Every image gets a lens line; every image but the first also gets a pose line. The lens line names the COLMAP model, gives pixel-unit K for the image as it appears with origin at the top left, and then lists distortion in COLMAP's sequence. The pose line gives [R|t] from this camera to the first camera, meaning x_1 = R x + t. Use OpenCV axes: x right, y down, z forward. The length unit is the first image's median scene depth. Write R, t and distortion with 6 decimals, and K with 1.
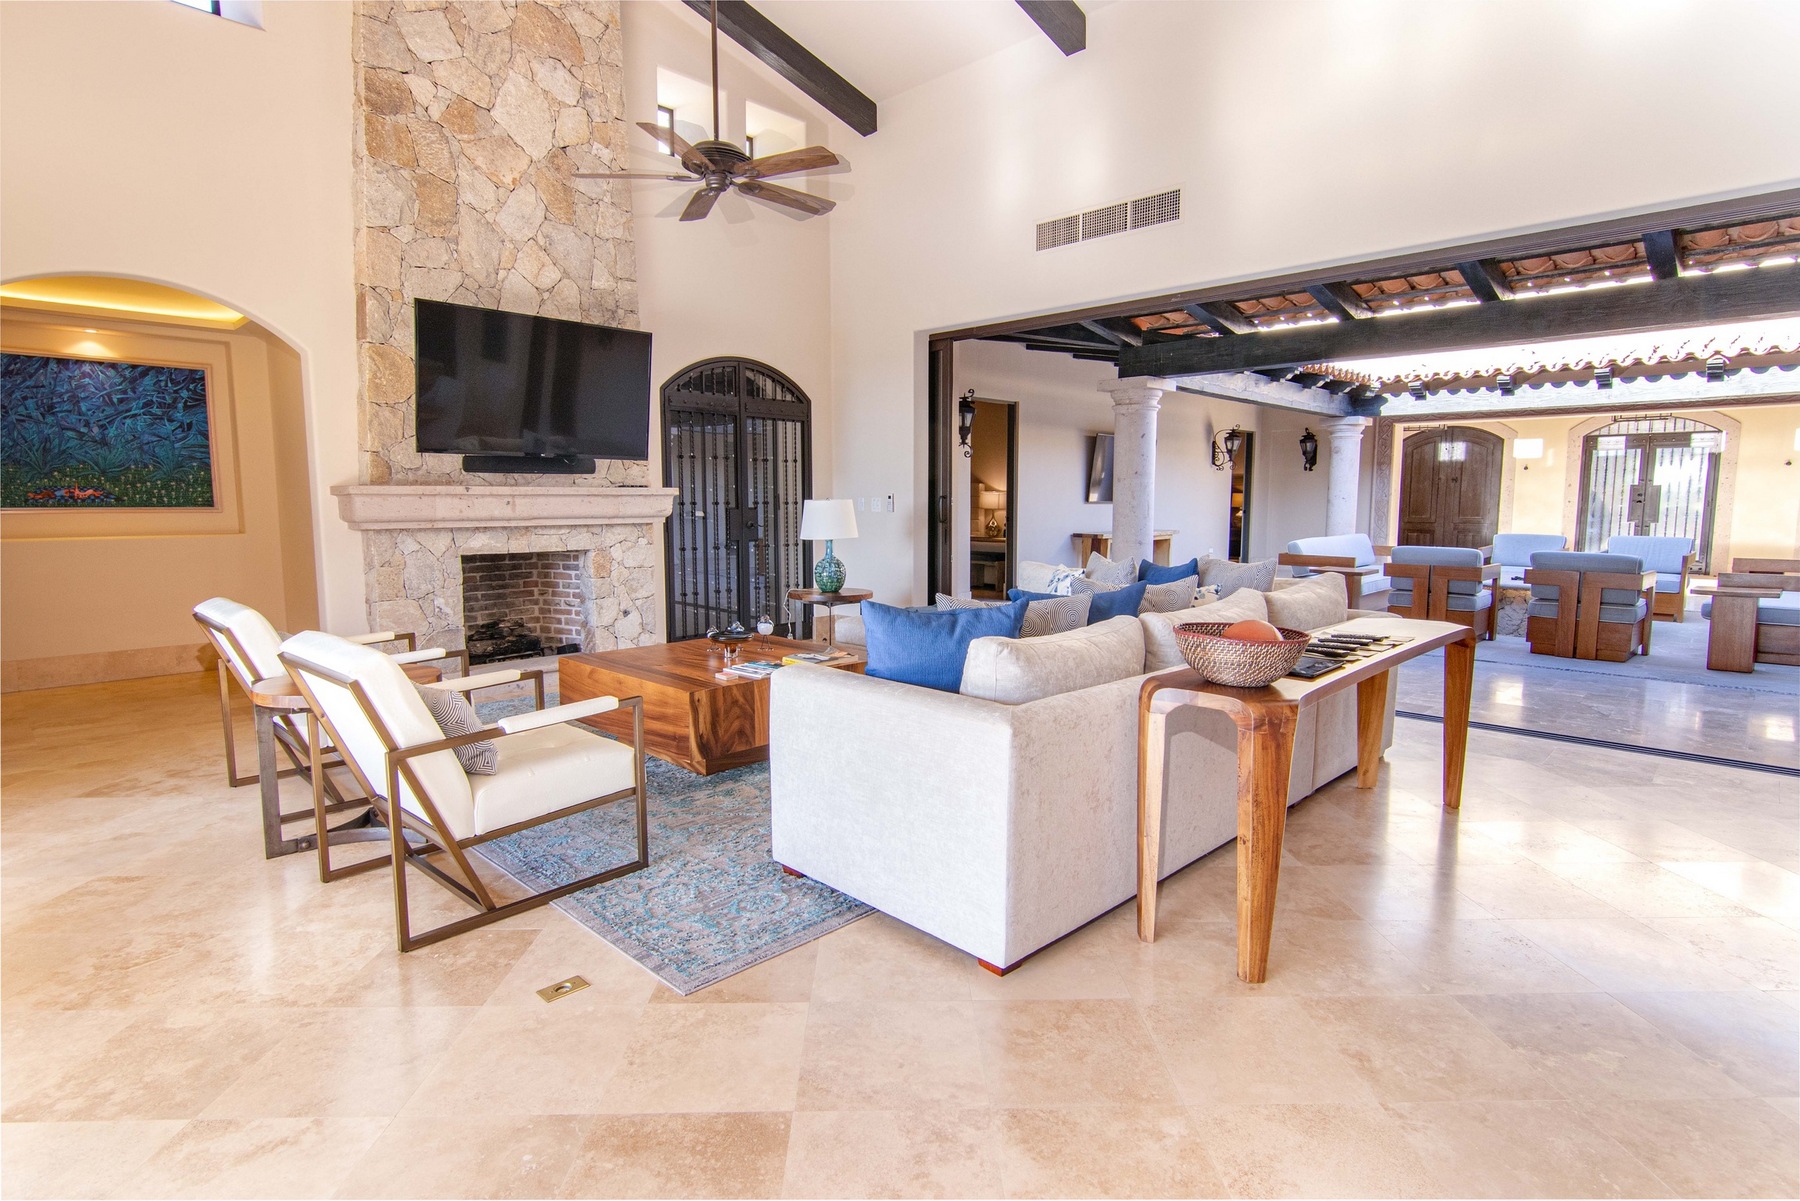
lens RADIAL K [[901.1, 0, 900.0], [0, 901.1, 600.5], [0, 0, 1]] dist [-0.017296, 0.000617]
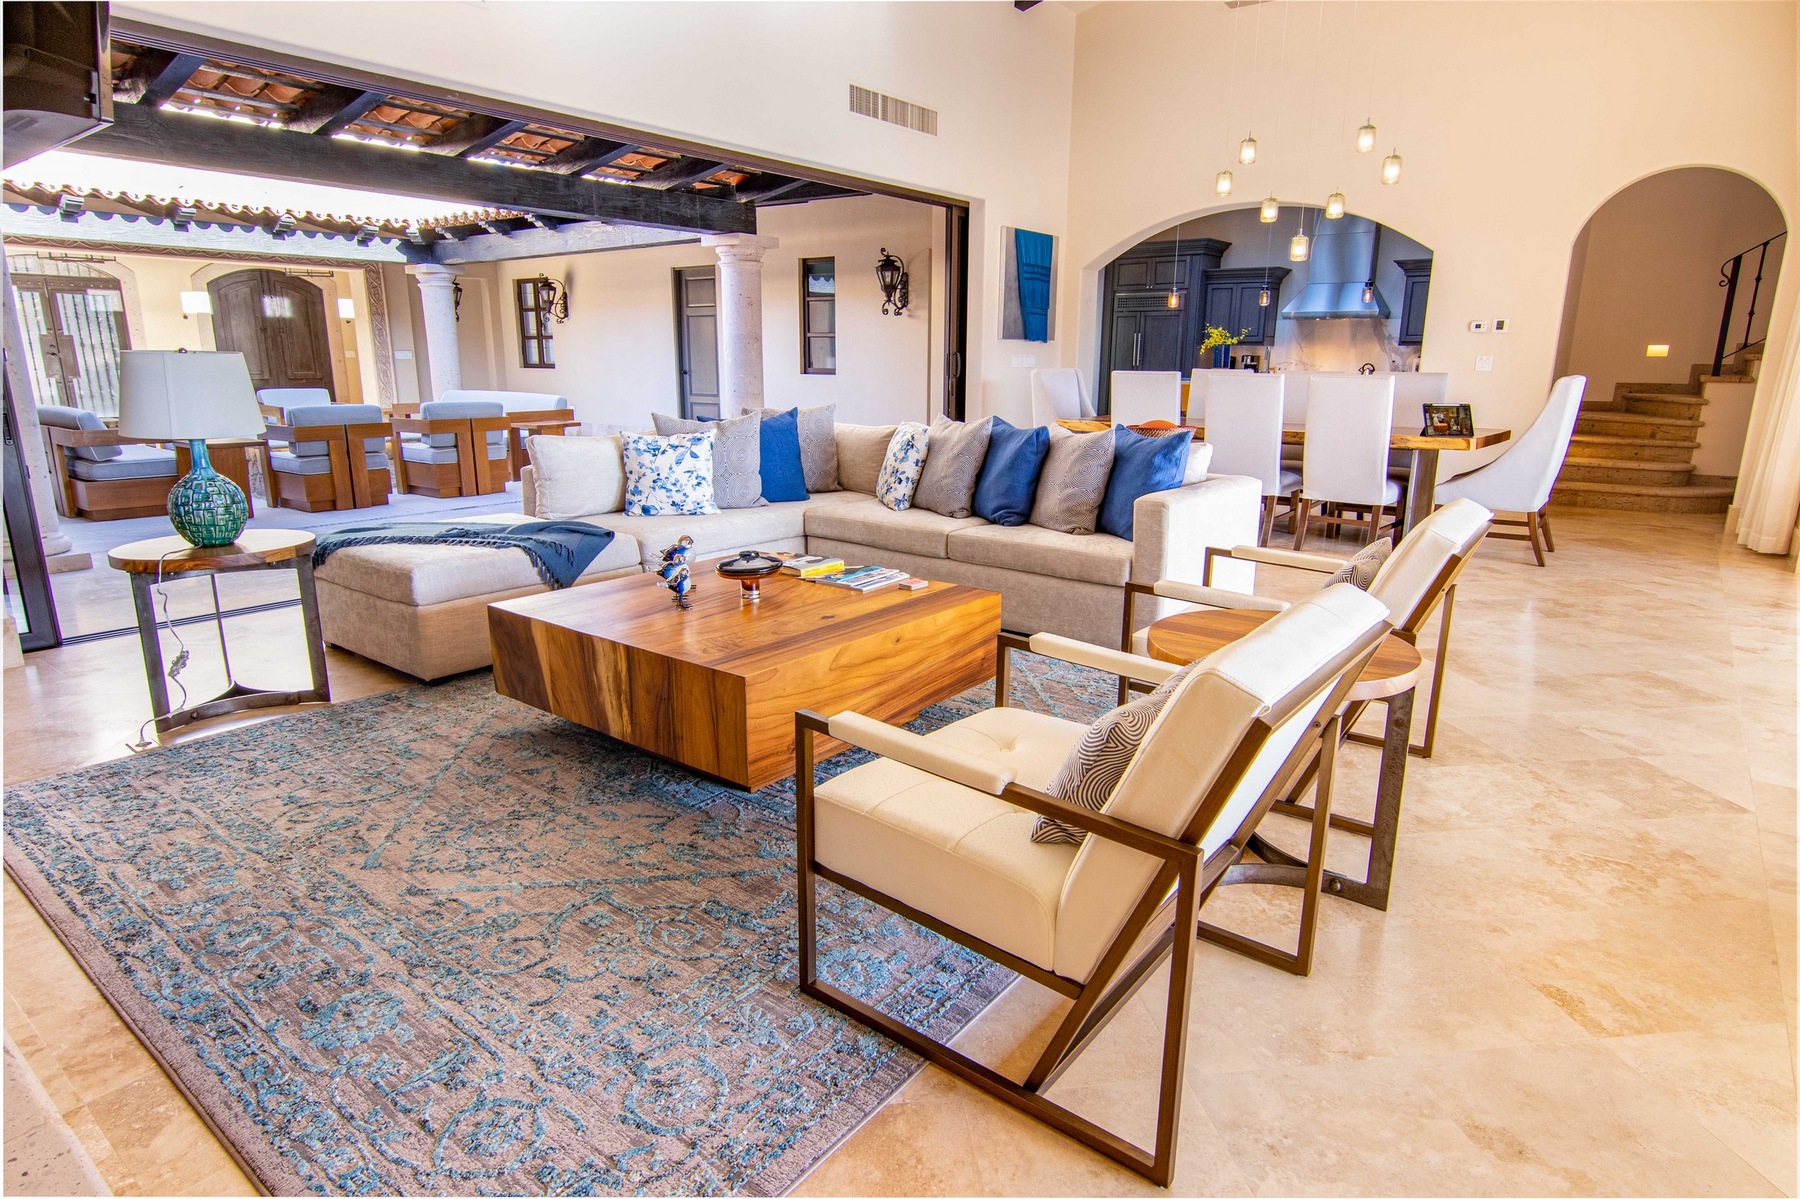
lens RADIAL K [[990.2, 0, 900.0], [0, 990.2, 599.5], [0, 0, 1]] dist [-0.001733, -0.000718]
pose [[-0.098289, -0.237958, 0.966289, -1.116376], [0.104702, 0.963129, 0.247830, -0.136683], [-0.989635, 0.125531, -0.069750, 1.152750]]
